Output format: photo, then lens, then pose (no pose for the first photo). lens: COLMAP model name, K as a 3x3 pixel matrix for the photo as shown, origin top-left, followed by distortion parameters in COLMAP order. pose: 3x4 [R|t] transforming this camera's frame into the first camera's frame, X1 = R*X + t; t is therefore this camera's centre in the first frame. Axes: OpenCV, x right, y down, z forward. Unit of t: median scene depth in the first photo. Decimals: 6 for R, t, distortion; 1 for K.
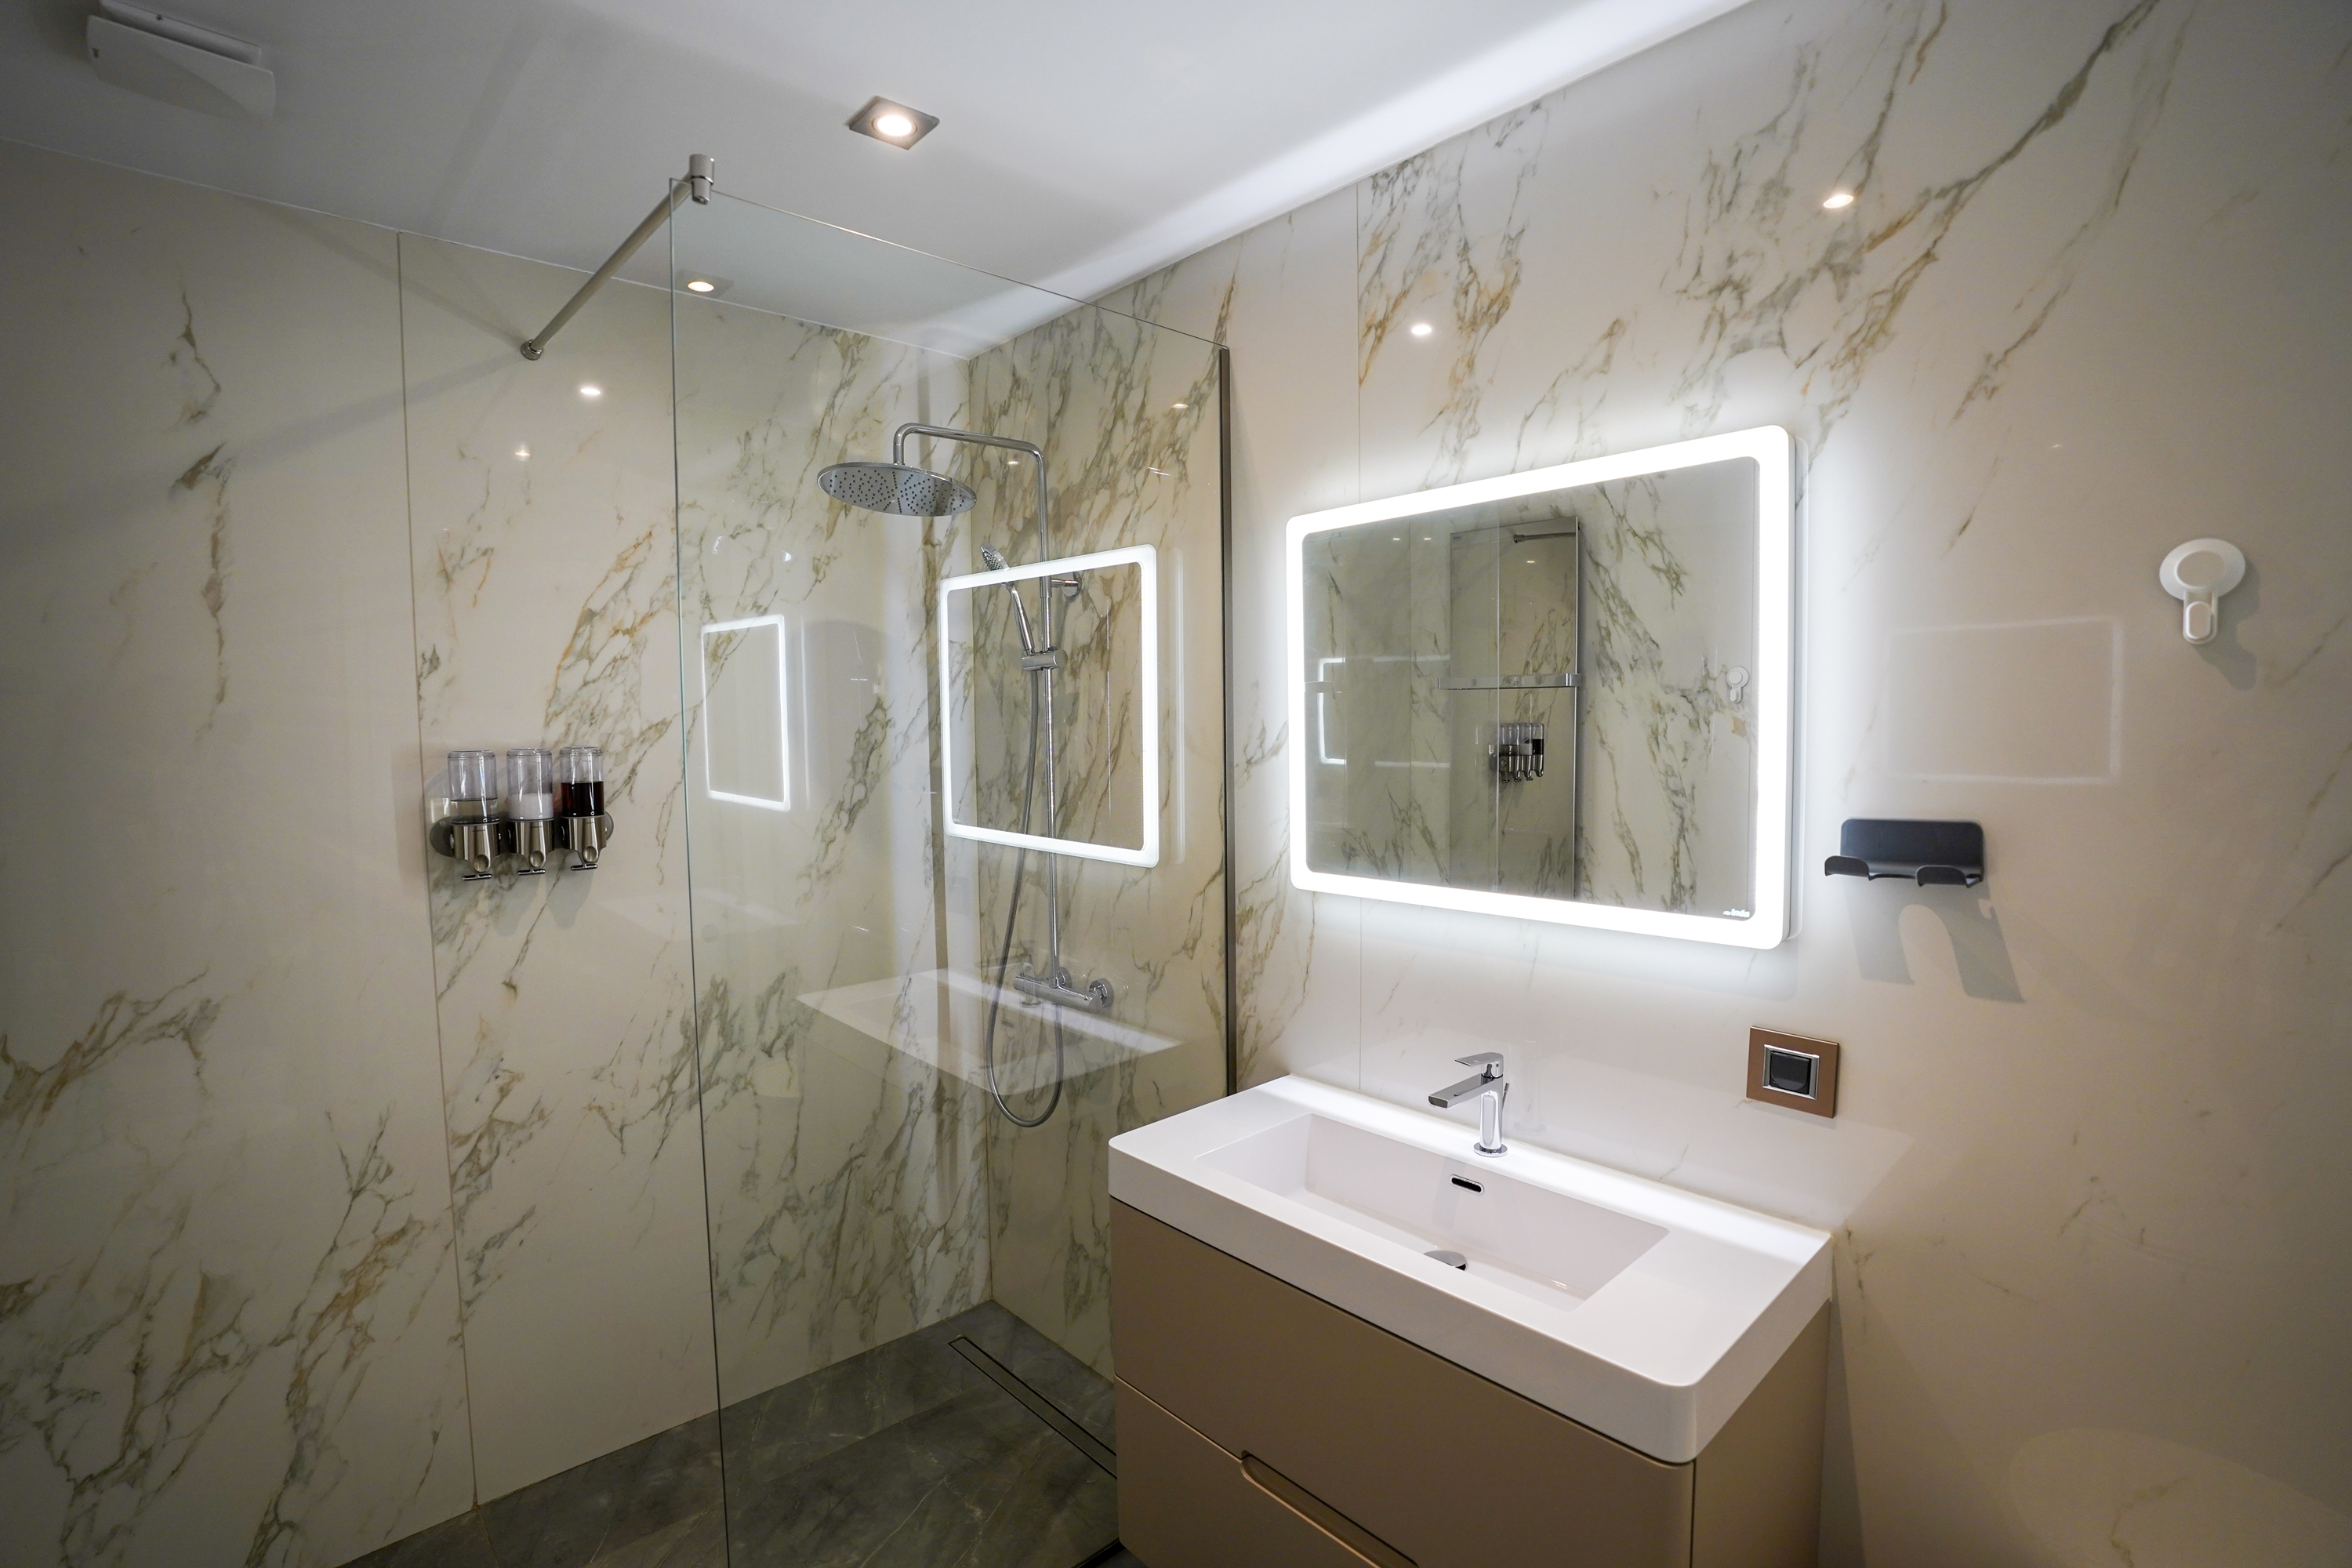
lens RADIAL K [[1093.7, 0, 1161.2], [0, 1093.7, 788.2], [0, 0, 1]] dist [-0.066819, 0.026985]
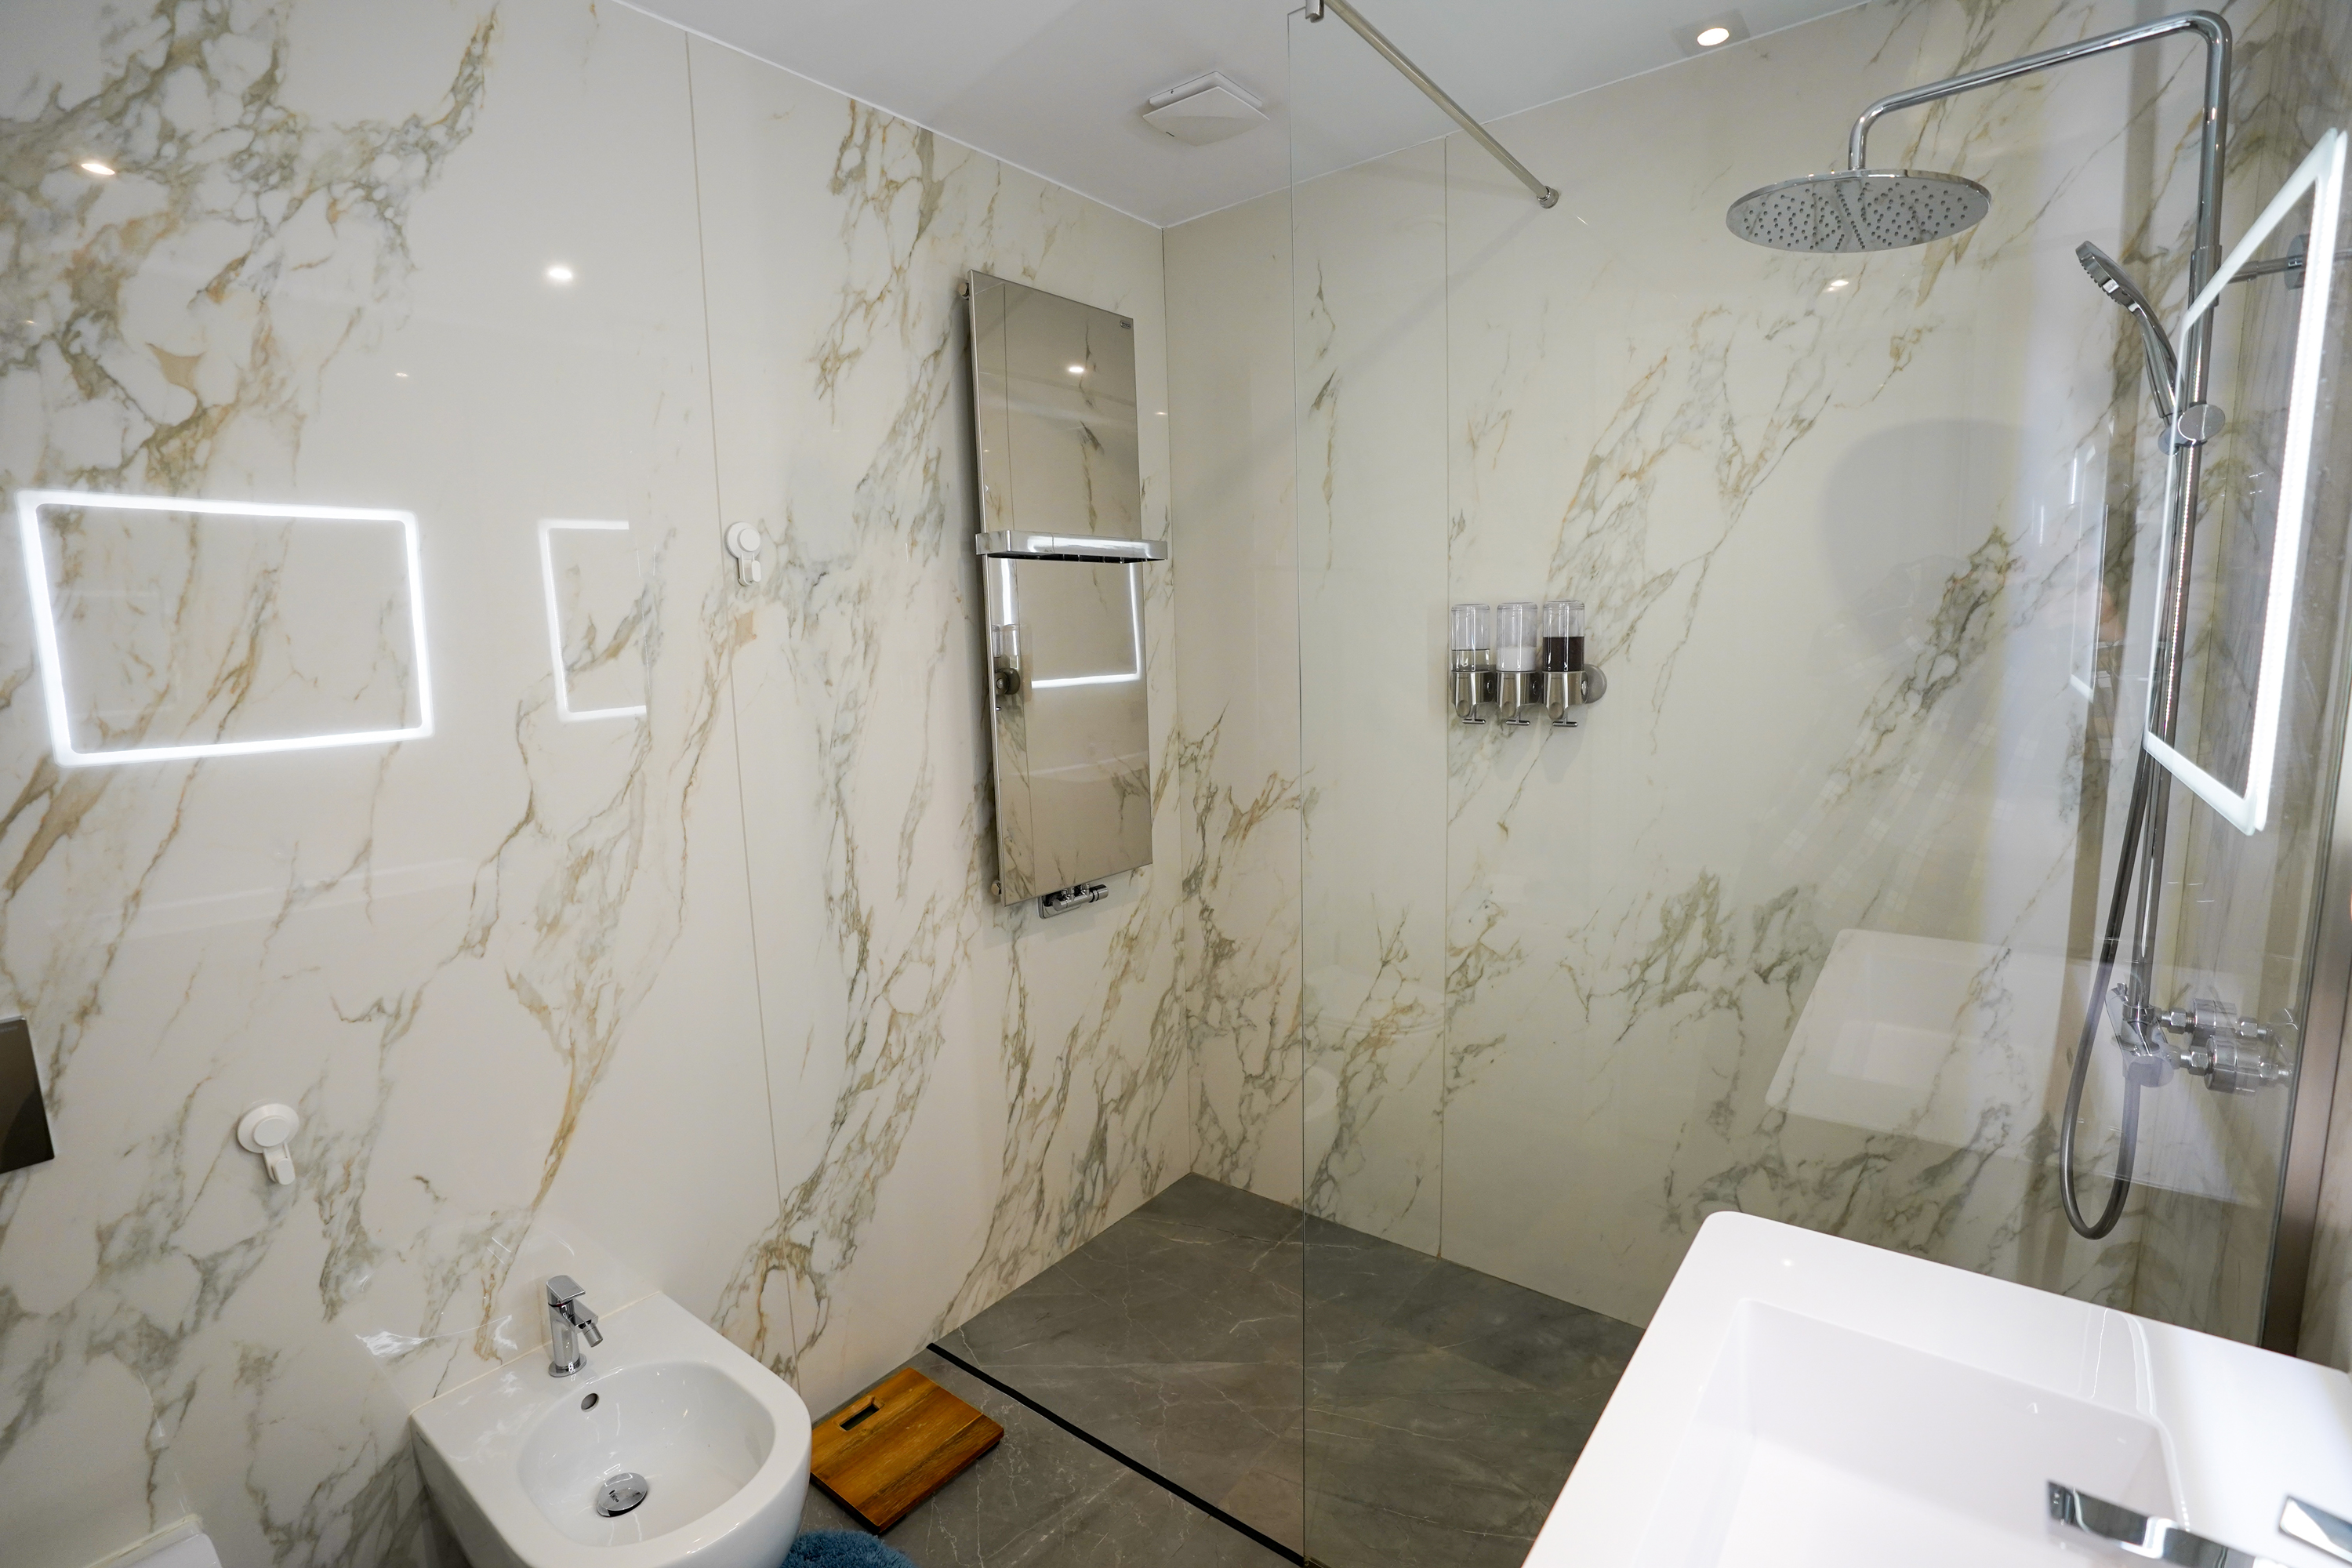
lens RADIAL K [[1106.0, 0, 1157.0], [0, 1106.0, 781.4], [0, 0, 1]] dist [-0.071456, 0.029451]
pose [[0.163901, 0.144849, -0.975784, 0.379909], [-0.033974, 0.989403, 0.141164, -0.003742], [0.985892, 0.010014, 0.167085, 0.449038]]
